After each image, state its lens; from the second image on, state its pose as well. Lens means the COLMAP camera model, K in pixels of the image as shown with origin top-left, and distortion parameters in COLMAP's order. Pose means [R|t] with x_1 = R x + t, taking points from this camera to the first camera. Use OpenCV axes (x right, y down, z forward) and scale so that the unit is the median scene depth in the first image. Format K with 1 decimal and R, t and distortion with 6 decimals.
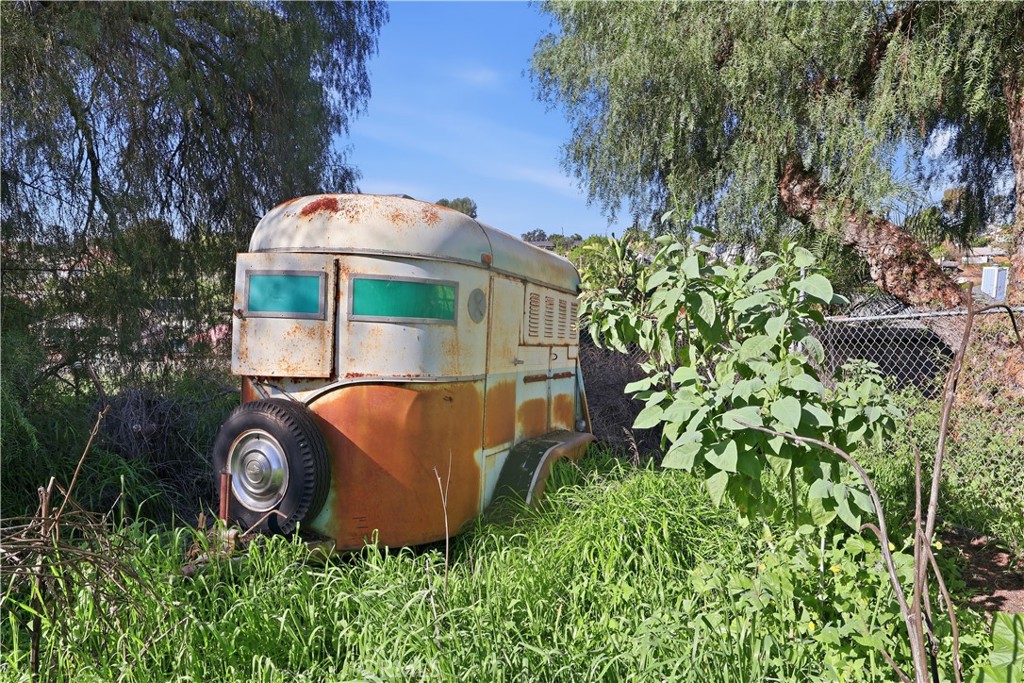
lens RADIAL K [[664.4, 0, 511.7], [0, 664.4, 341.8], [0, 0, 1]] dist [-0.006519, -0.001783]
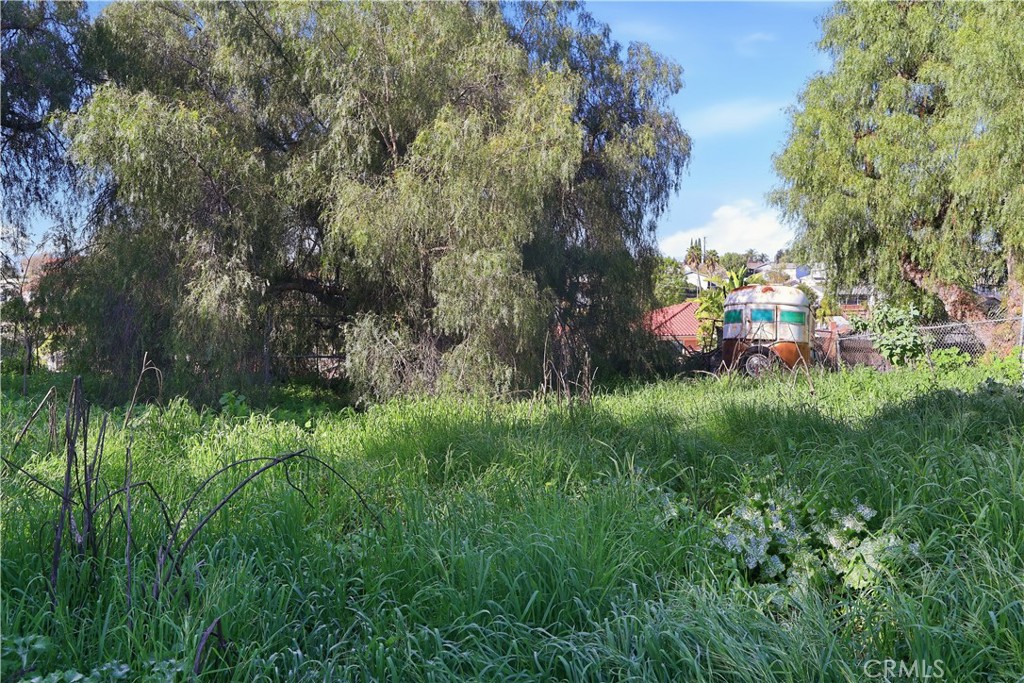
lens RADIAL K [[858.4, 0, 512.0], [0, 858.4, 339.5], [0, 0, 1]] dist [0.004140, 0.005123]
pose [[0.999791, 0.005286, -0.019744, -0.878651], [-0.006376, 0.998434, -0.055577, 0.175665], [0.019420, 0.055691, 0.998259, -1.973998]]
